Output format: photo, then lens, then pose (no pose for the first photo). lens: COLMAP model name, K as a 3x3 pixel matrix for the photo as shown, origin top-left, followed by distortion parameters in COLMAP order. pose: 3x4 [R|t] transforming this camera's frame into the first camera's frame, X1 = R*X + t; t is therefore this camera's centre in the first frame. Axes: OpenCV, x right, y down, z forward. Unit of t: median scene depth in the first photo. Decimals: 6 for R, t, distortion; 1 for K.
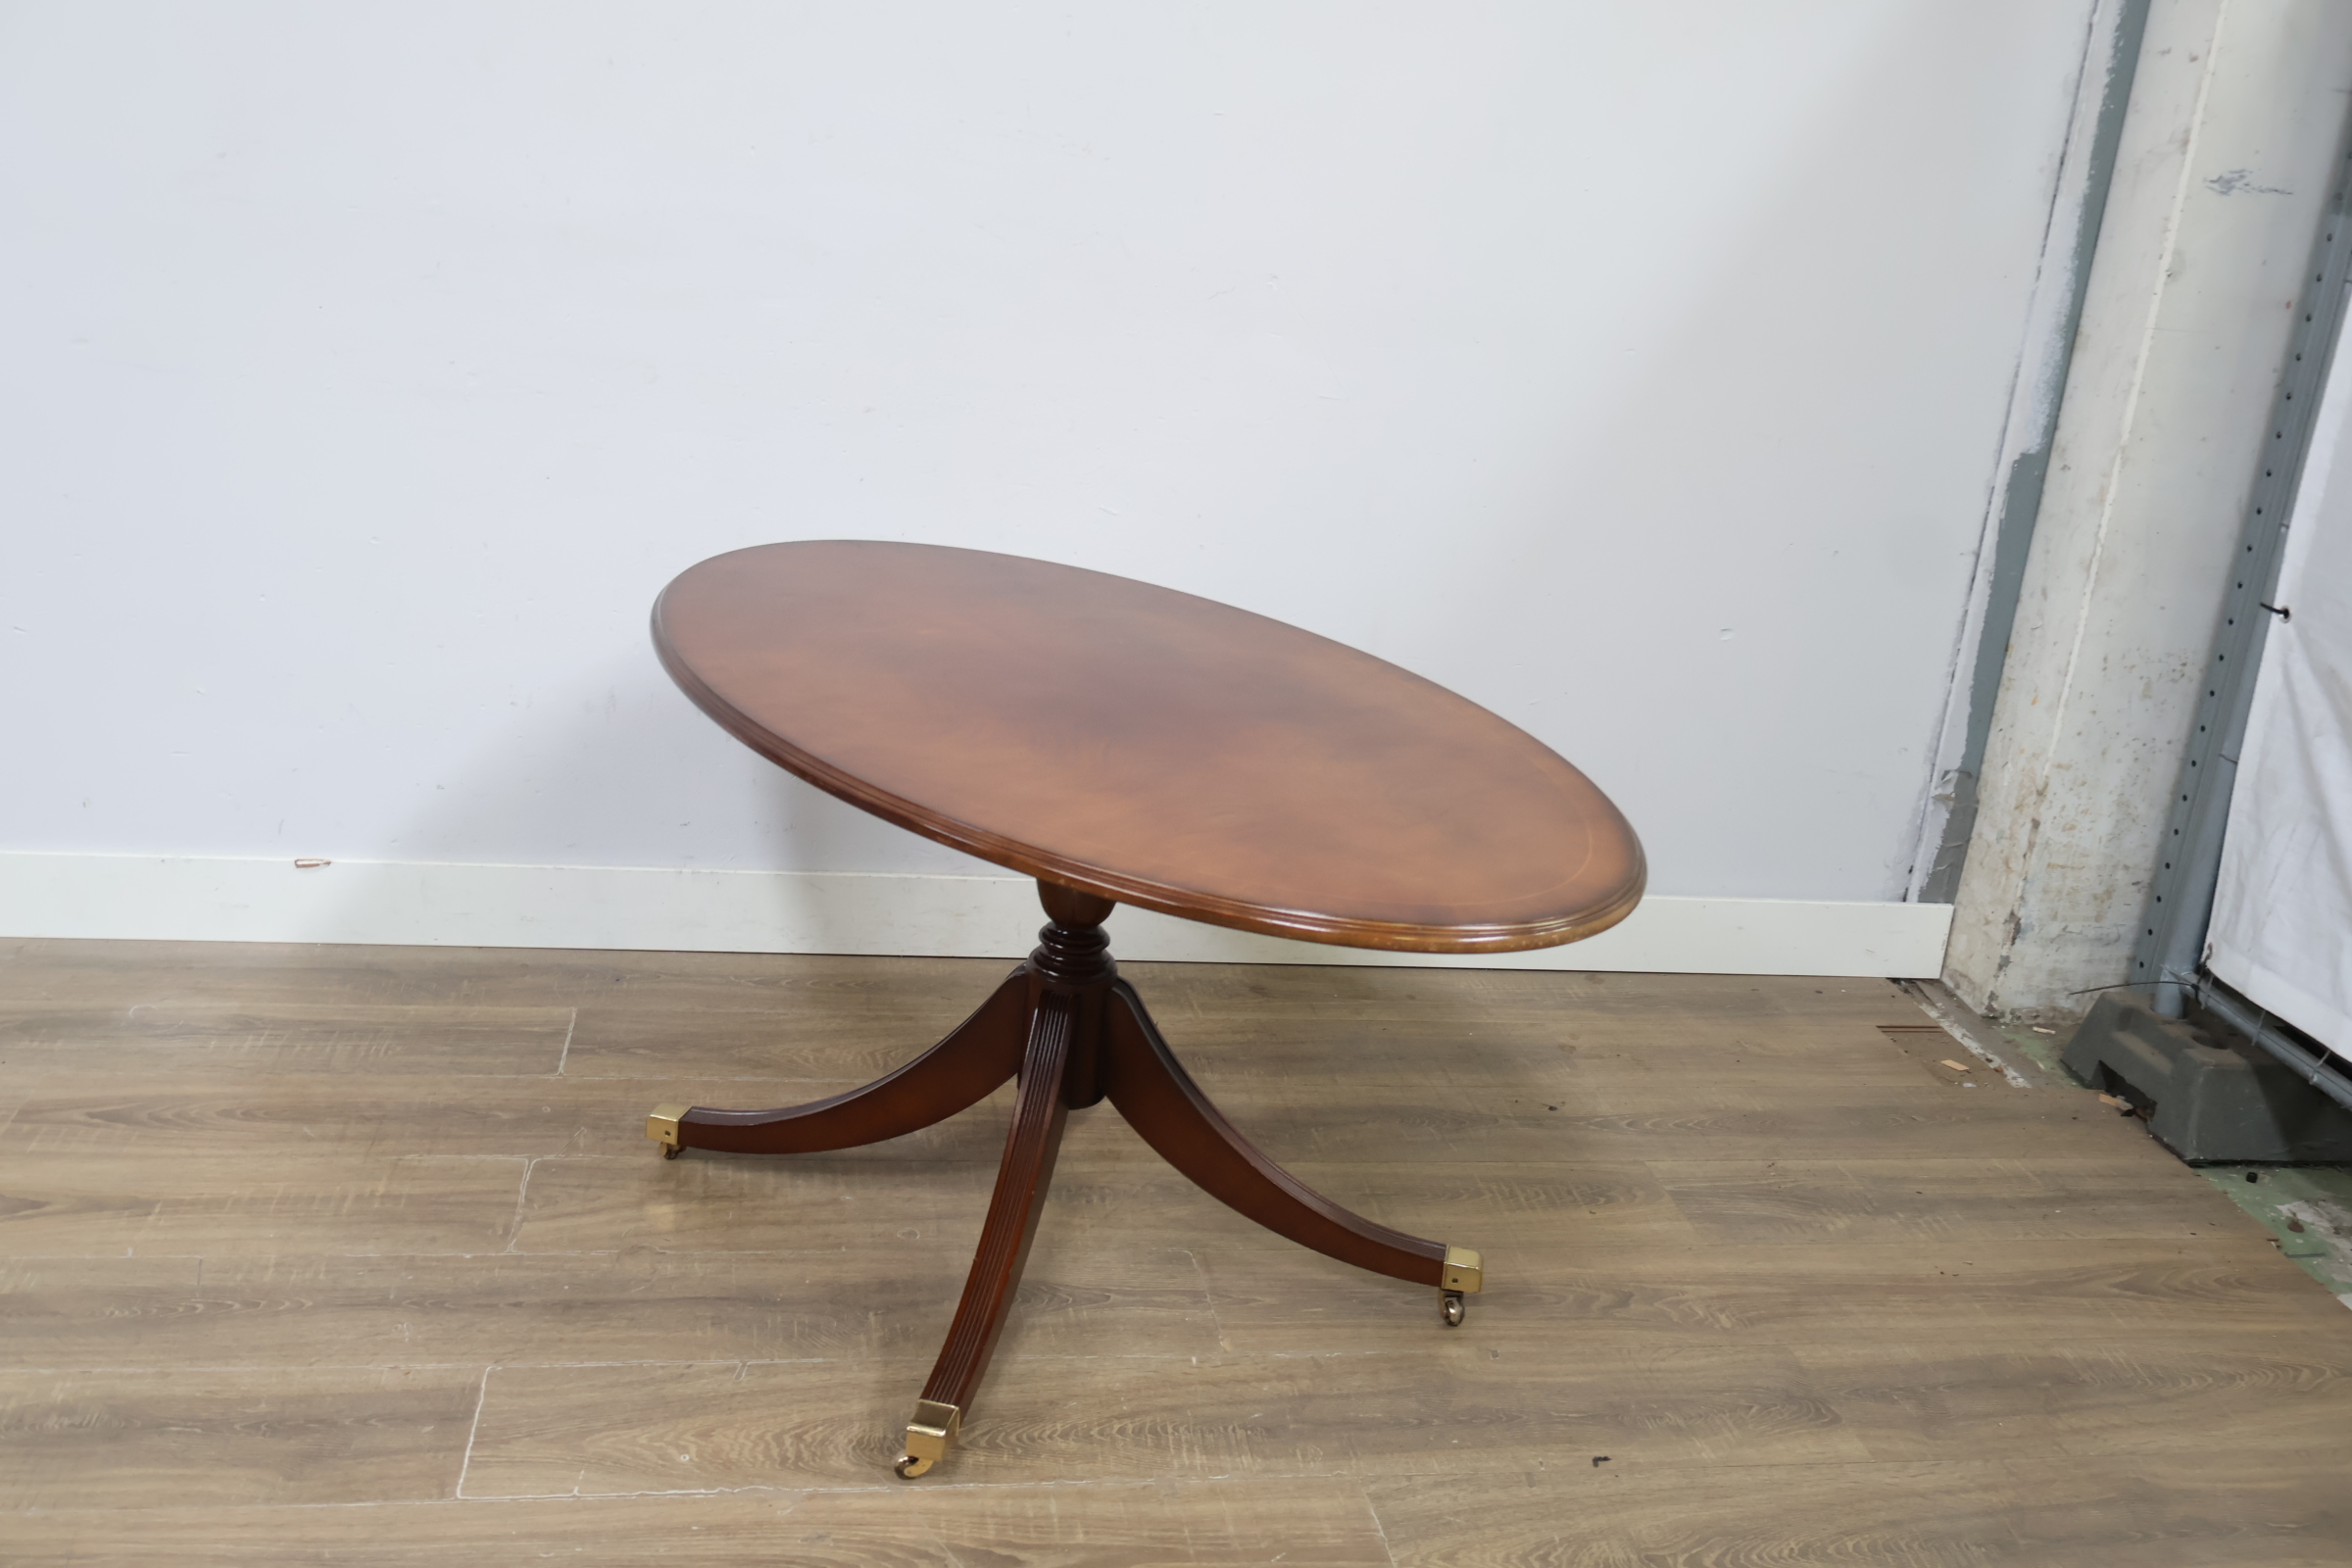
lens RADIAL K [[2169.3, 0, 1163.5], [0, 2169.3, 783.2], [0, 0, 1]] dist [0.002799, 0.000000]
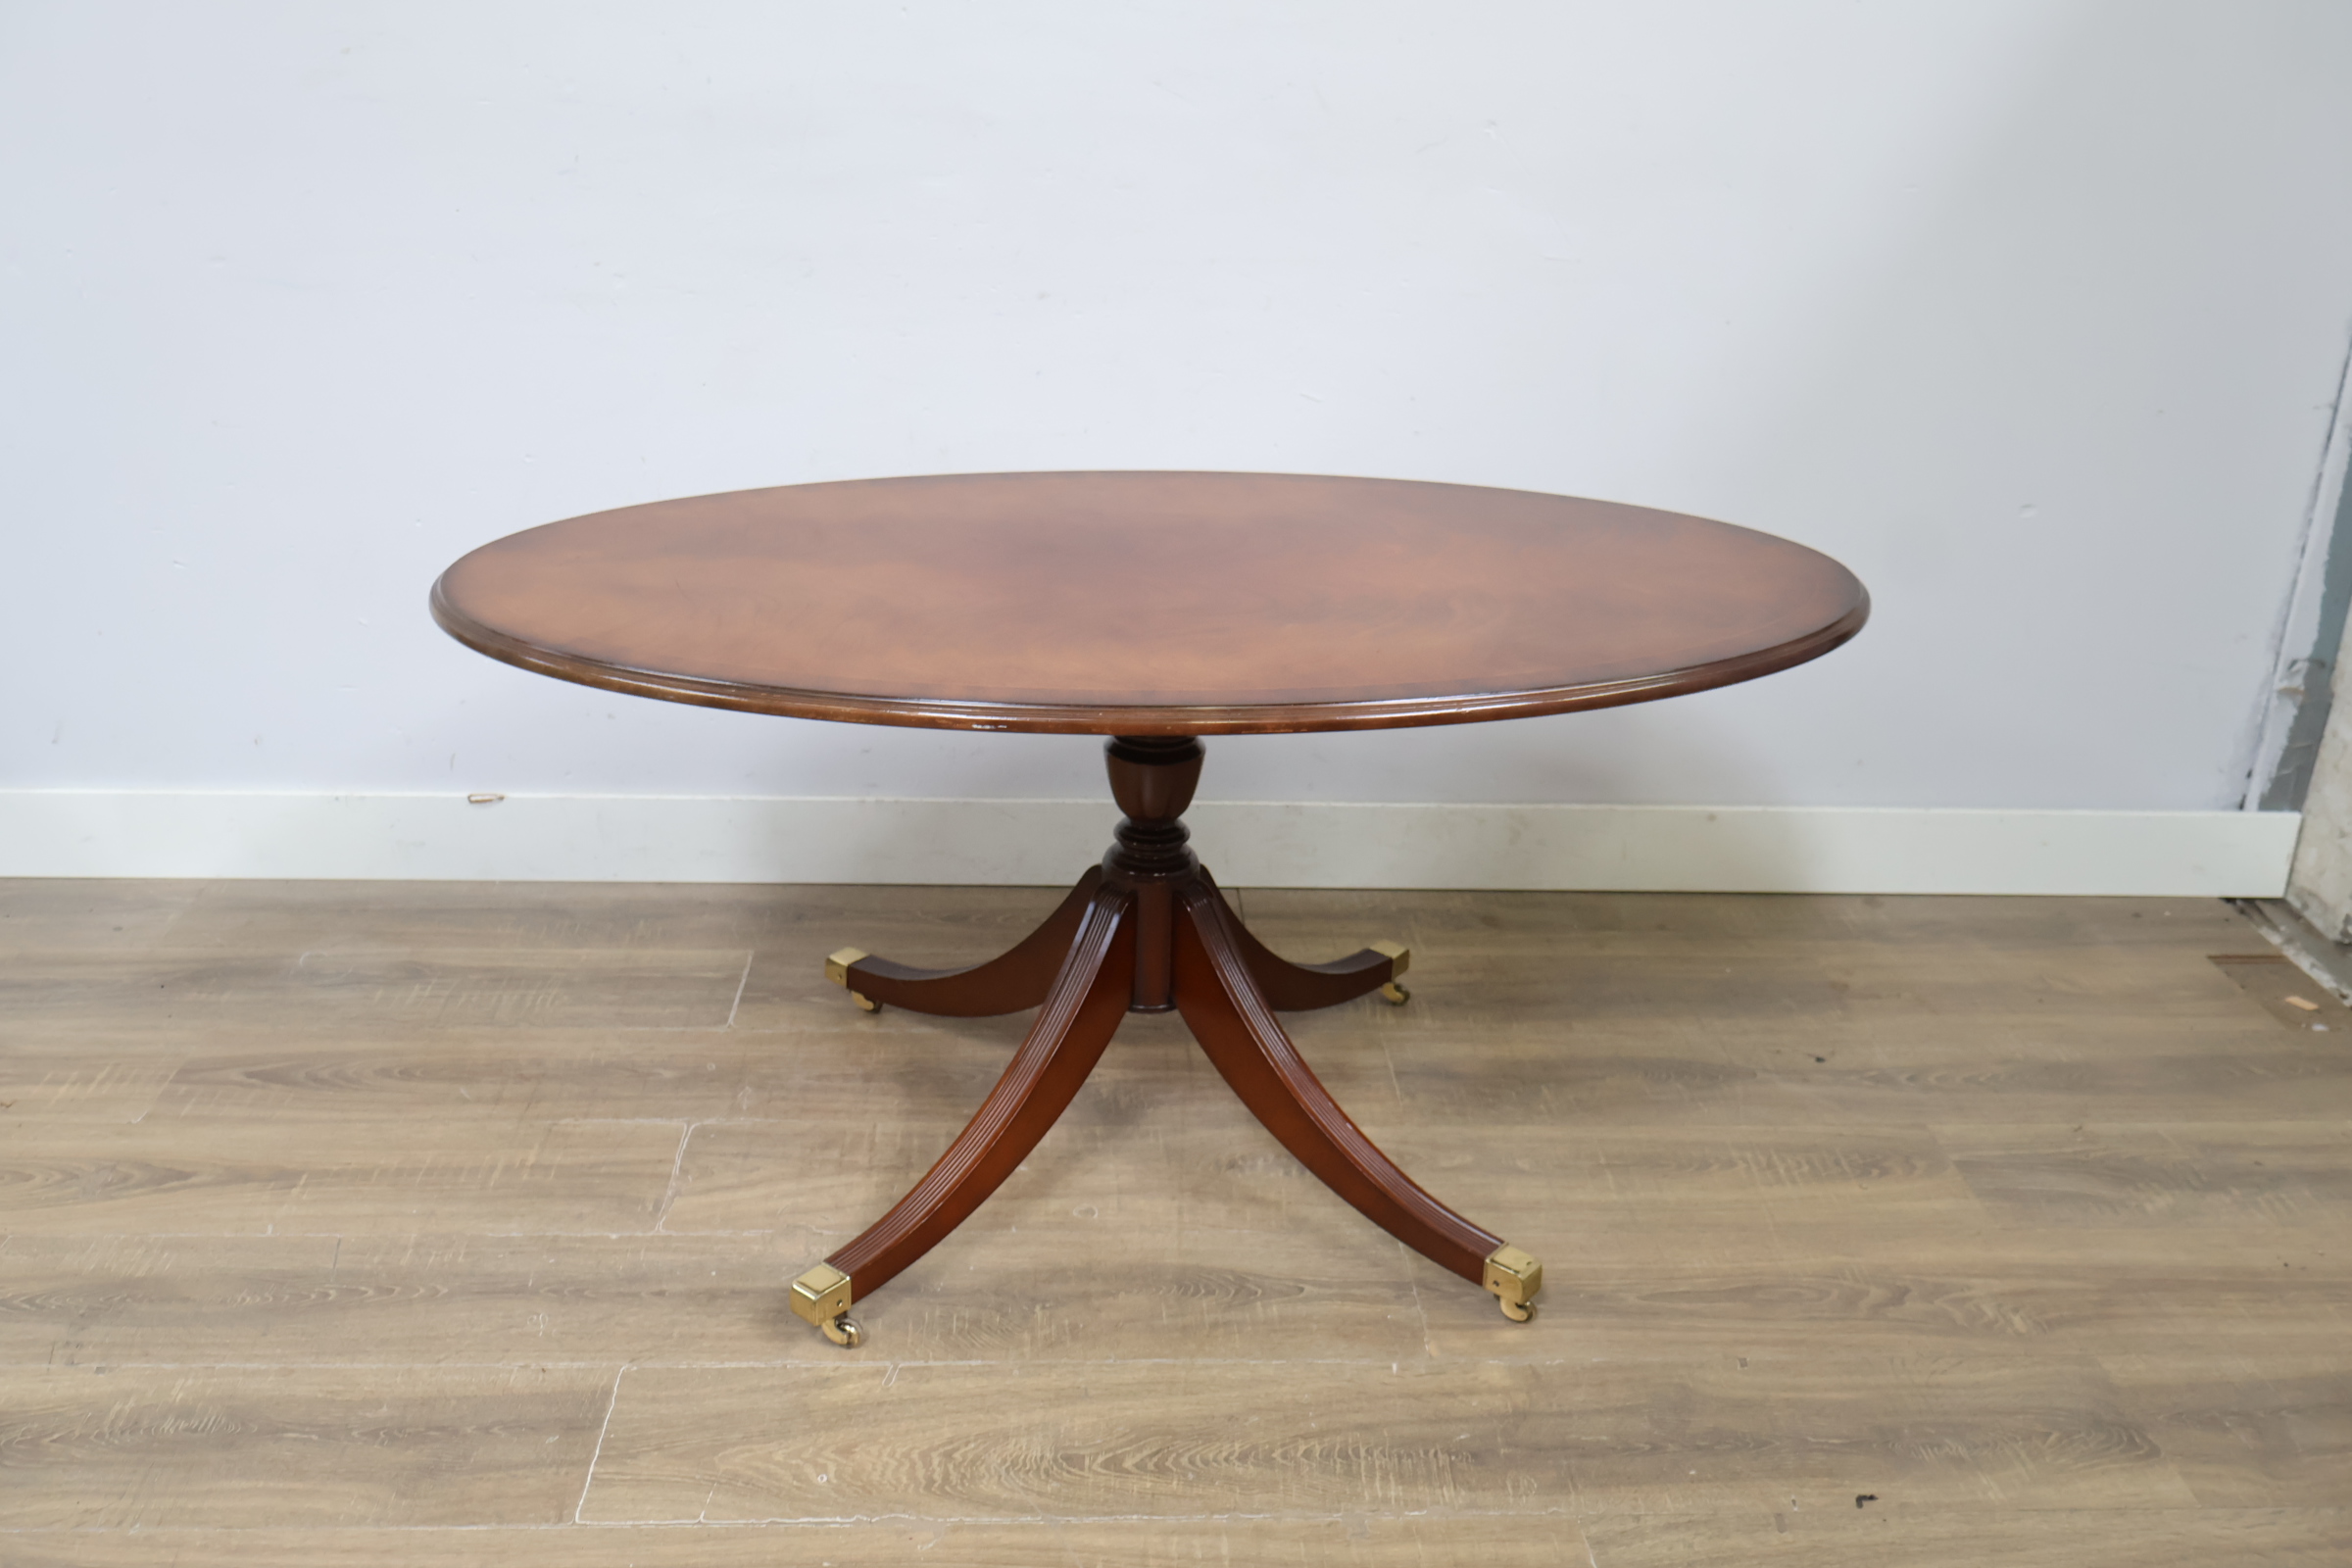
lens RADIAL K [[2169.3, 0, 1163.3], [0, 2169.3, 782.2], [0, 0, 1]] dist [0.002799, 0.000000]
pose [[0.991267, -0.014020, -0.131119, 0.037930], [0.022086, 0.997938, 0.060268, -0.027355], [0.130004, -0.062638, 0.989533, 0.116265]]
